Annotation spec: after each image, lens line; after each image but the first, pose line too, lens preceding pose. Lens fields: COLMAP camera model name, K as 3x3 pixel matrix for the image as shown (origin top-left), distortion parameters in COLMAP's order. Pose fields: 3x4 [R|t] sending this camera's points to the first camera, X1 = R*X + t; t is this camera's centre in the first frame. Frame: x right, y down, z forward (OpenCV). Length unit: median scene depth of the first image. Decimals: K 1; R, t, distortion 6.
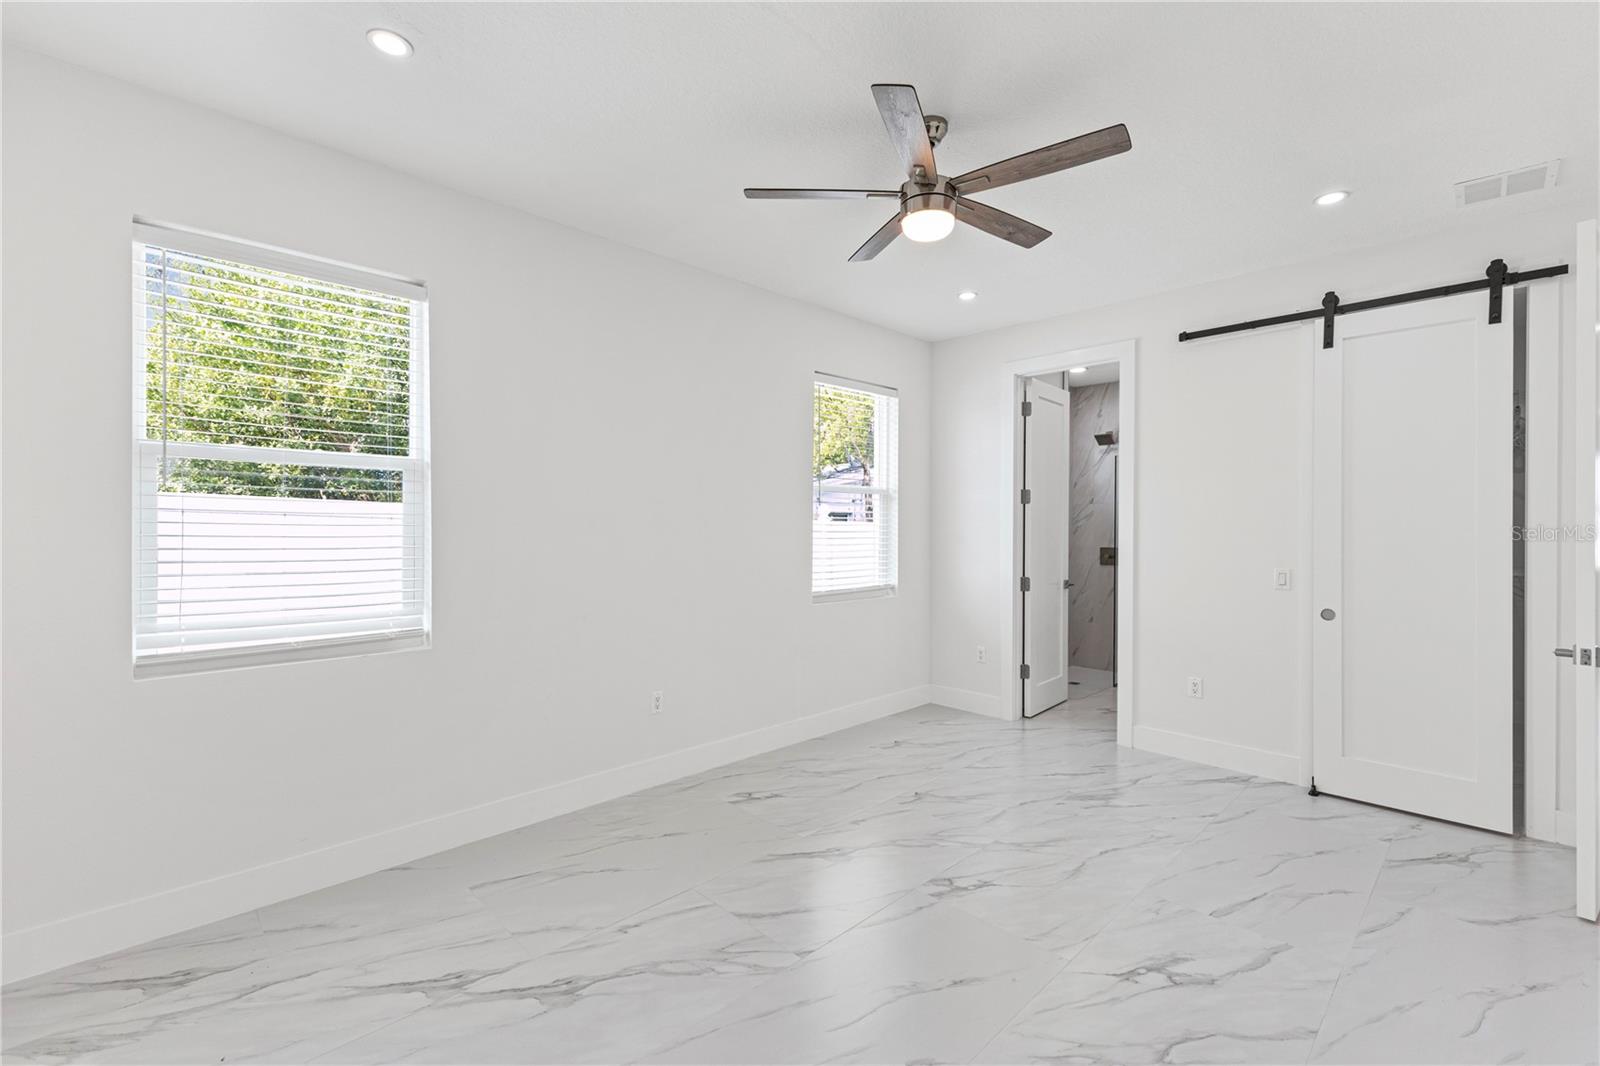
lens RADIAL K [[699.5, 0, 795.4], [0, 699.5, 533.5], [0, 0, 1]] dist [0.012693, -0.001032]
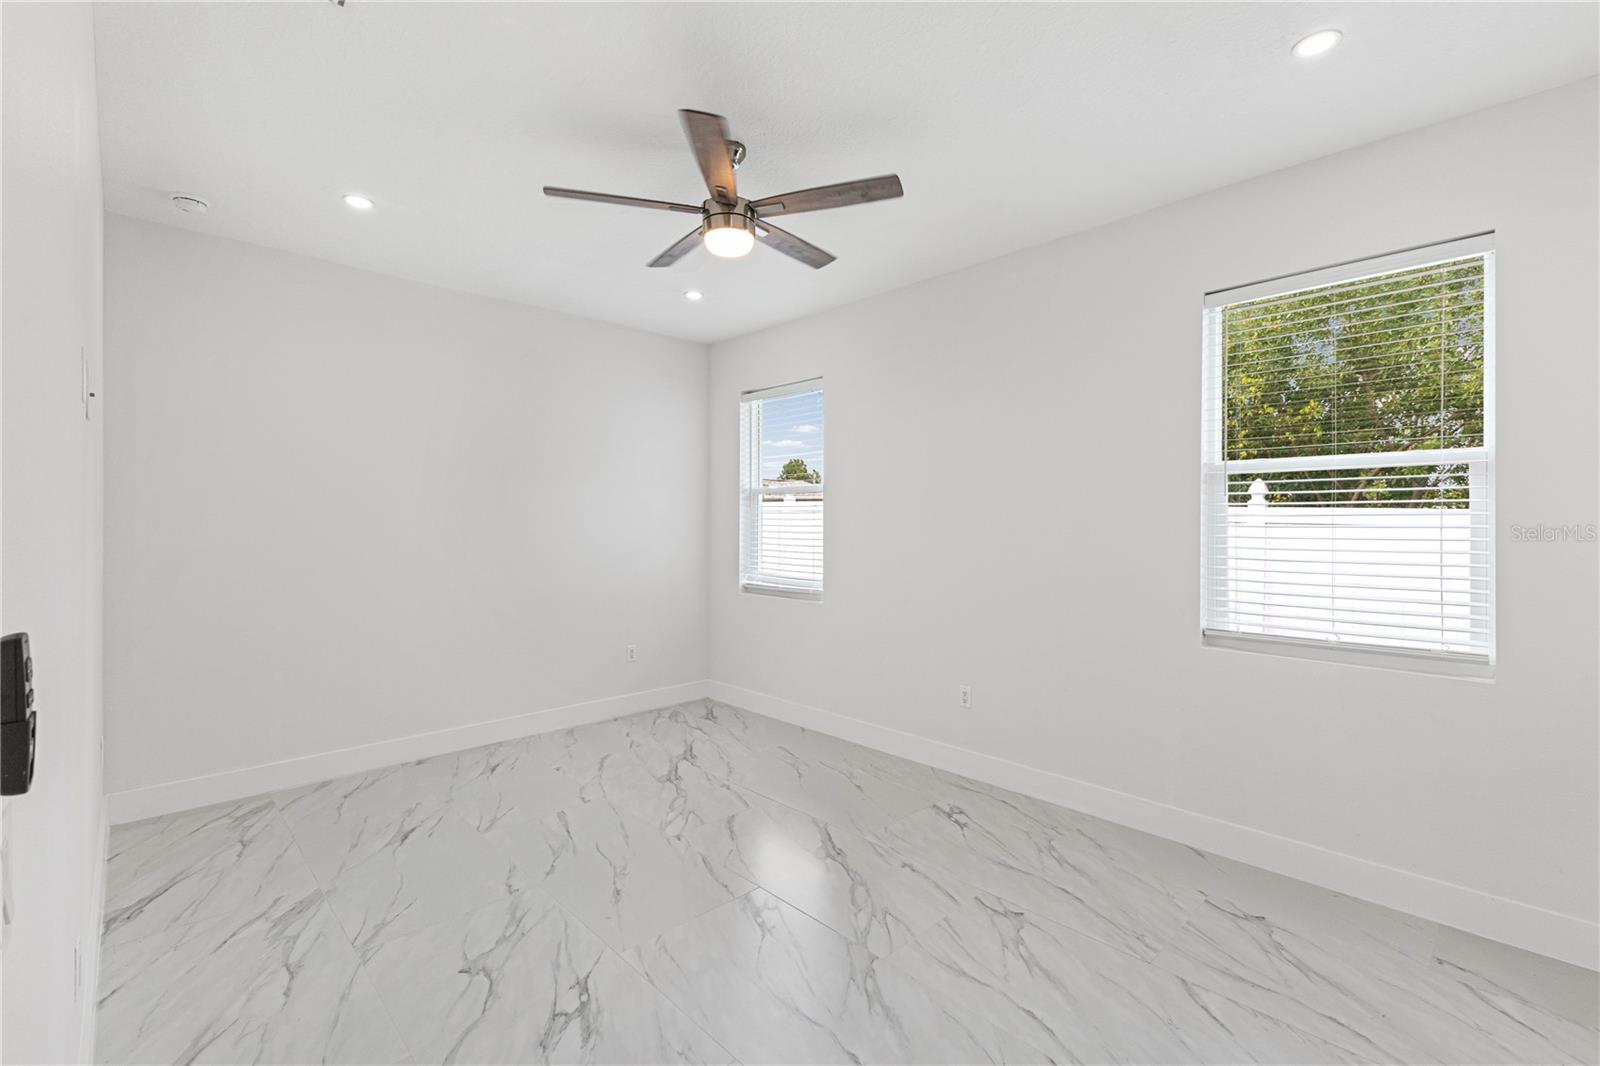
lens RADIAL K [[699.5, 0, 795.2], [0, 699.5, 525.2], [0, 0, 1]] dist [0.012693, -0.001032]
pose [[-0.017272, -0.002099, -0.999849, 0.846146], [-0.016310, 0.999865, -0.001817, -0.006240], [0.999718, 0.016276, -0.017303, 0.764258]]
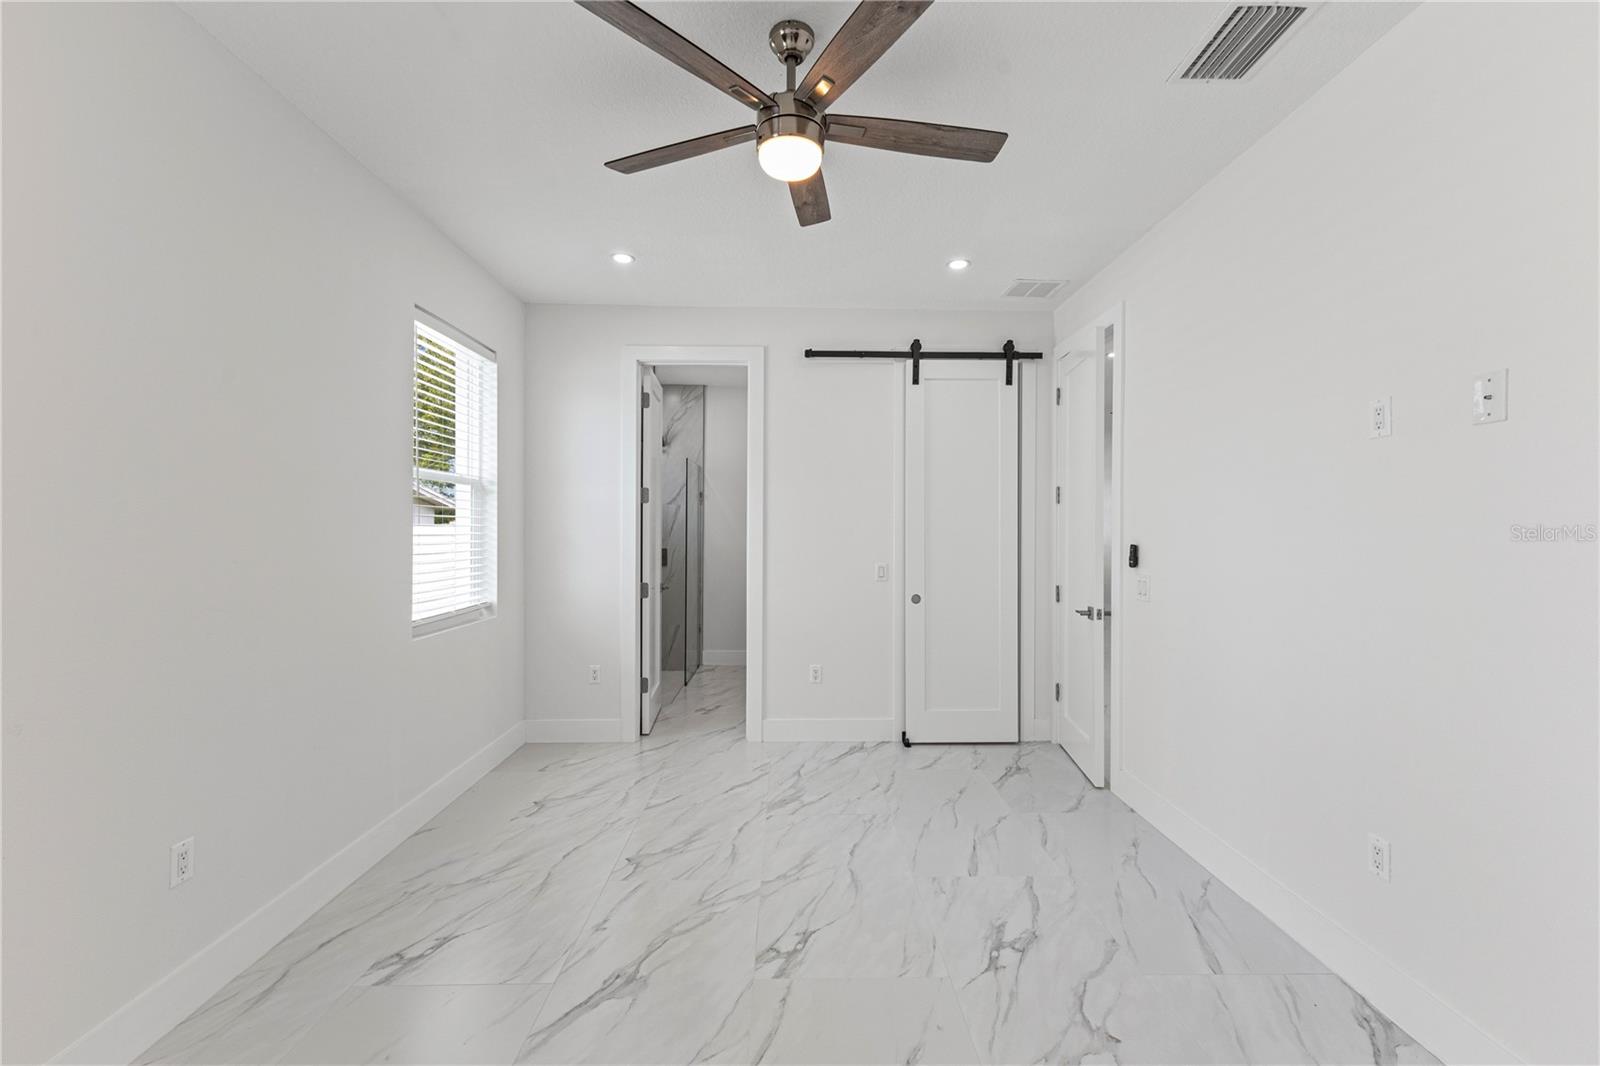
lens RADIAL K [[699.5, 0, 805.8], [0, 699.5, 528.7], [0, 0, 1]] dist [0.012693, -0.001032]
pose [[0.676224, 0.000588, 0.736696, -0.273336], [0.007559, 0.999941, -0.007737, 0.000244], [-0.736657, 0.010801, 0.676180, 0.295799]]
